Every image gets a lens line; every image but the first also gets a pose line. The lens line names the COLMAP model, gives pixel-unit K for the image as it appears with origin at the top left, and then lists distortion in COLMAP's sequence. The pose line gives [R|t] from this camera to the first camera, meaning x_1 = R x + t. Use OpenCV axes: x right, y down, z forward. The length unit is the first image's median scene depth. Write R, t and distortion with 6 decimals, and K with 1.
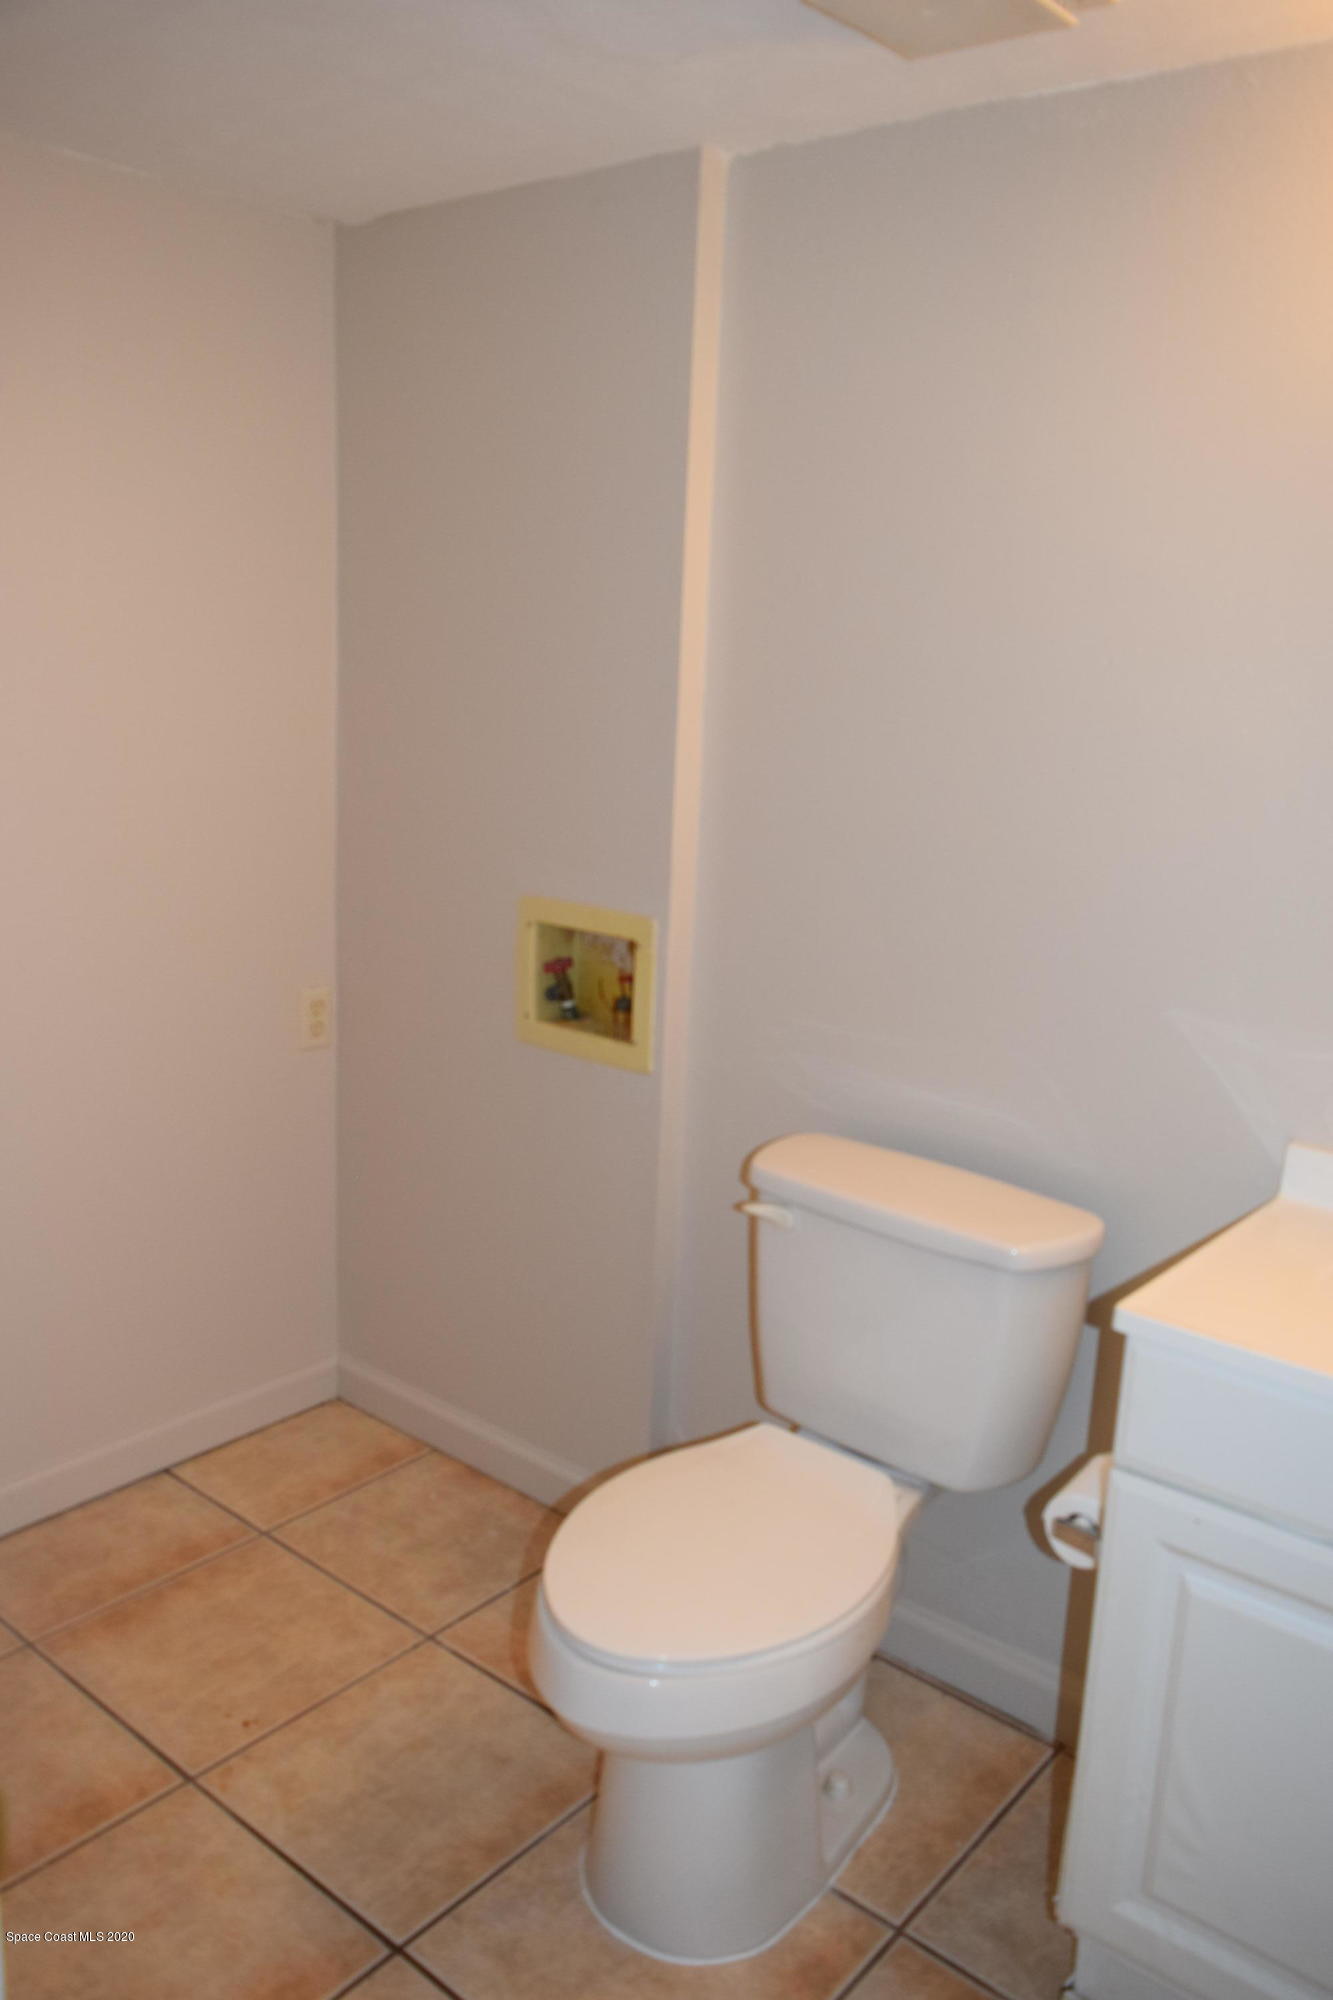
lens RADIAL K [[1554.7, 0, 657.7], [0, 1554.7, 1001.1], [0, 0, 1]] dist [-0.016464, 0.015427]
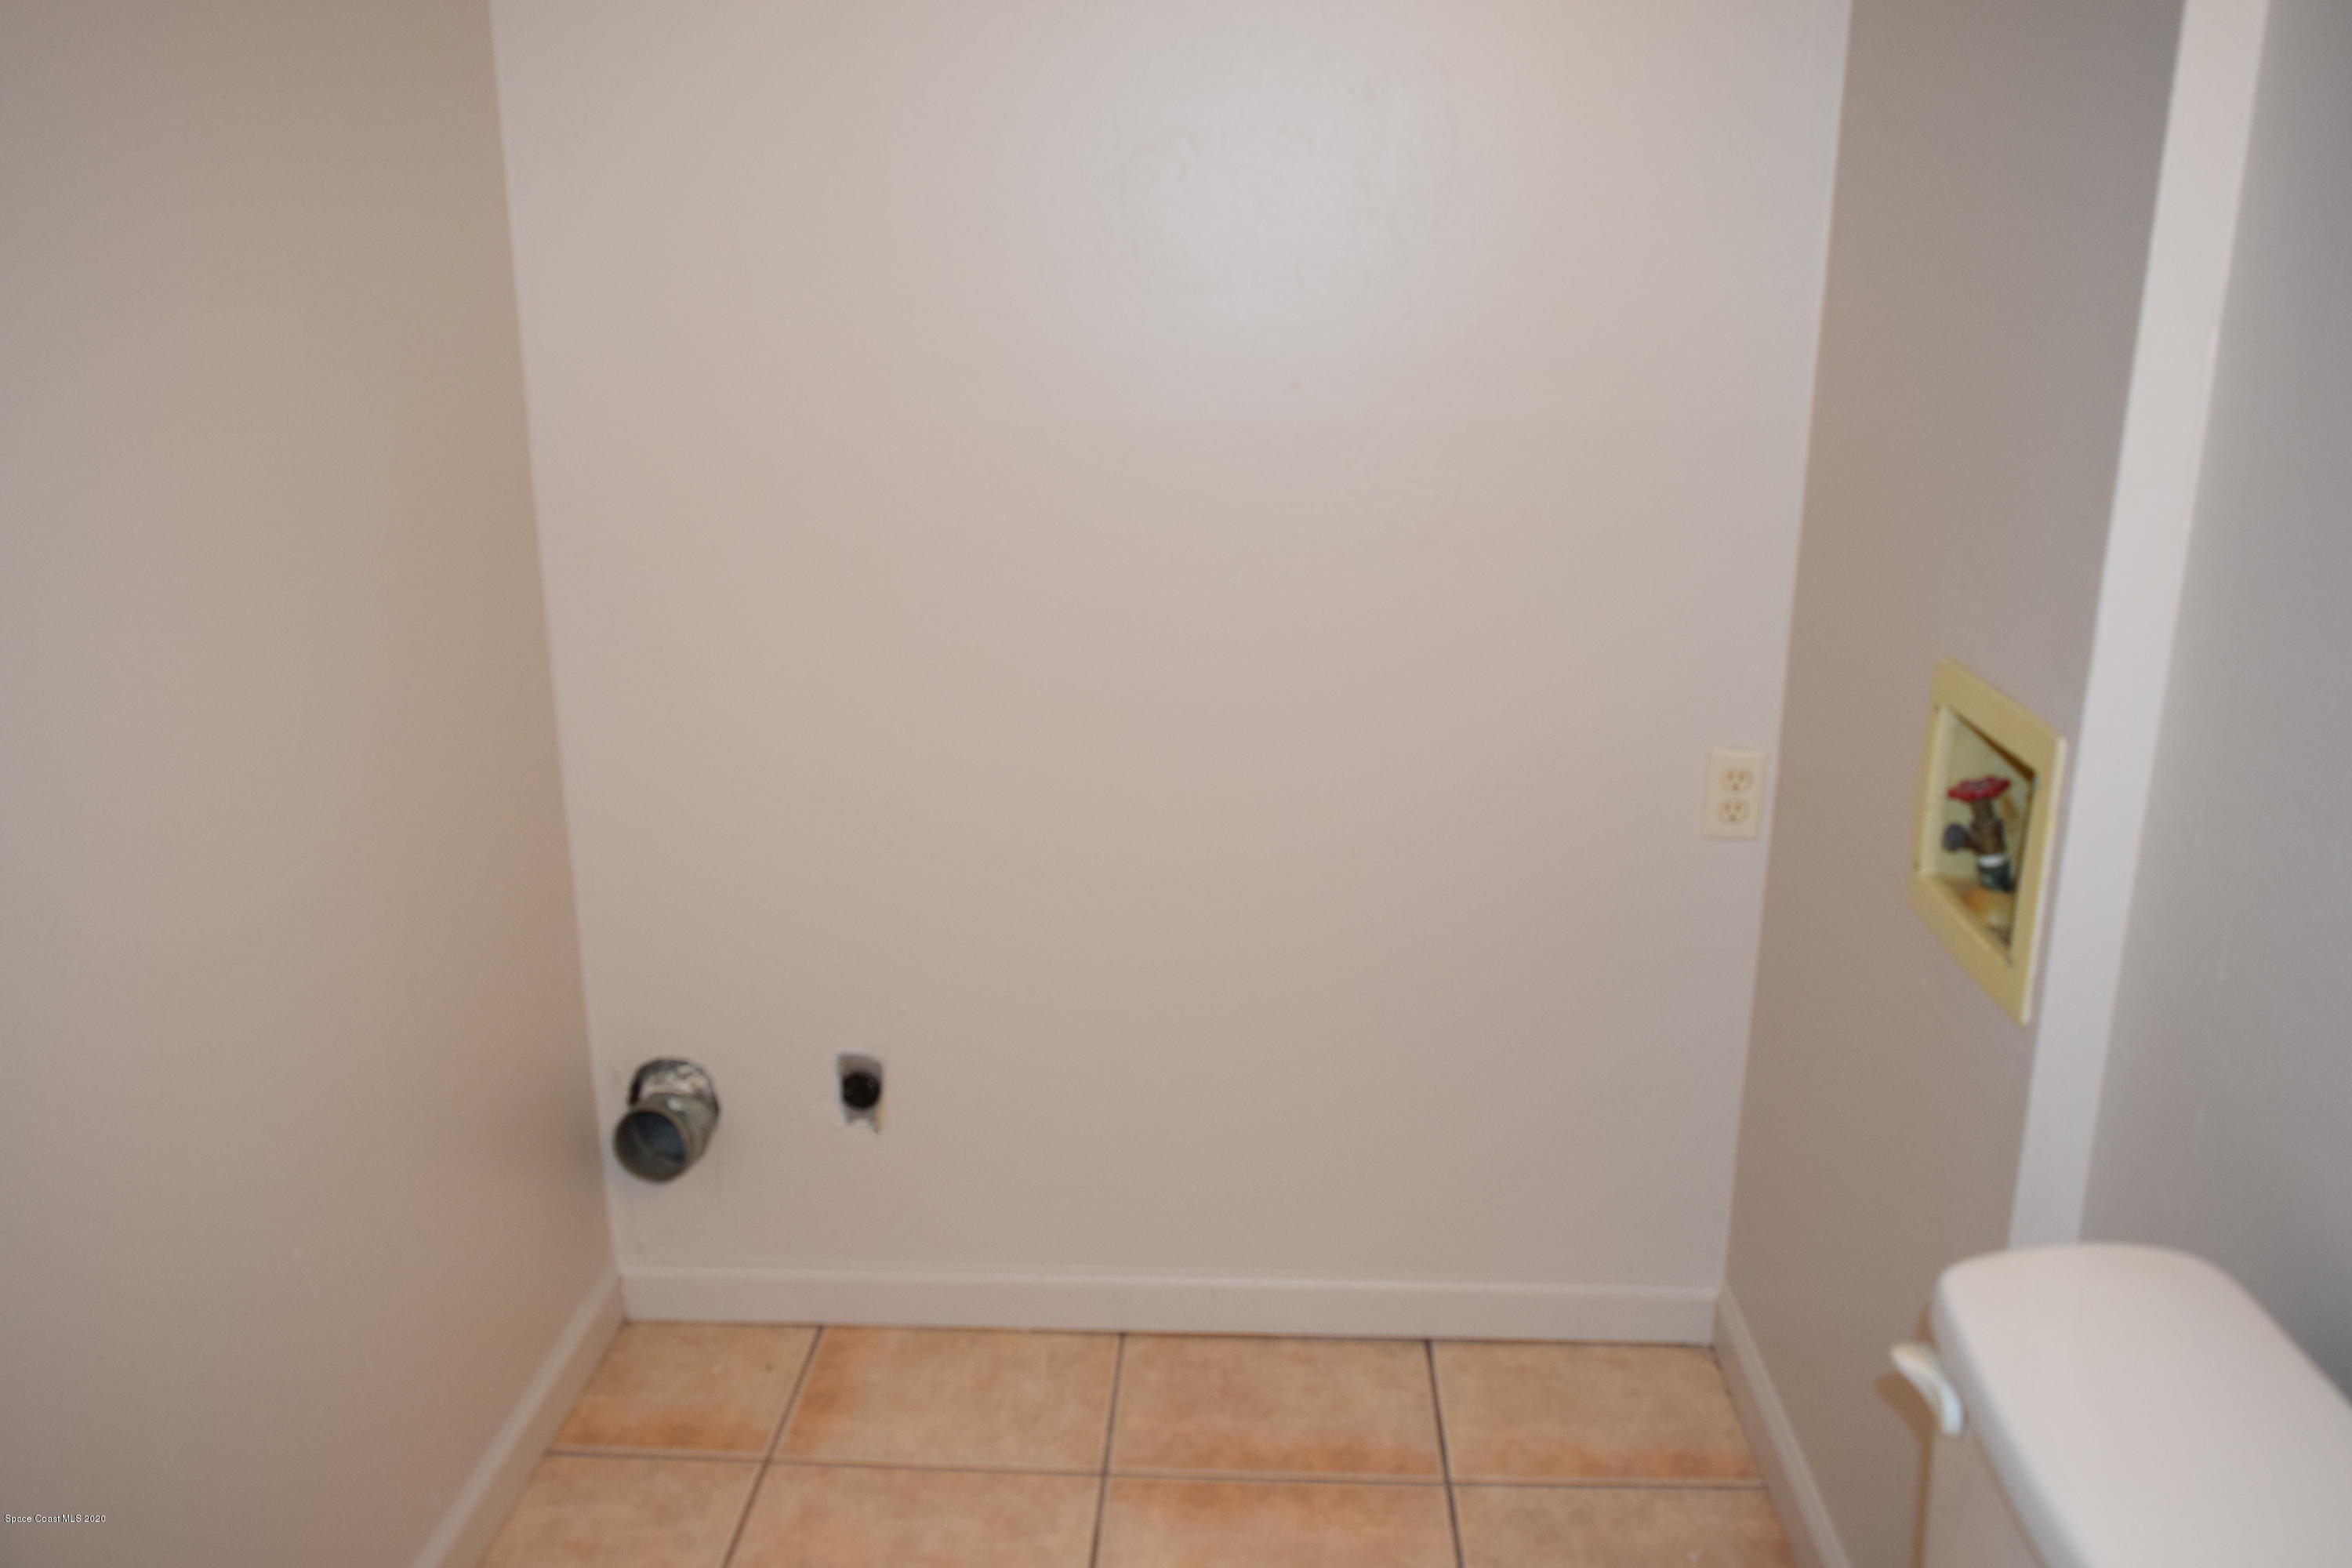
lens RADIAL K [[1828.3, 0, 1177.3], [0, 1828.3, 785.6], [0, 0, 1]] dist [-0.016464, 0.015427]
pose [[0.606750, 0.192837, -0.771147, 0.249275], [-0.144778, 0.980710, 0.131328, -0.064019], [0.781597, 0.031962, 0.622965, 0.349083]]
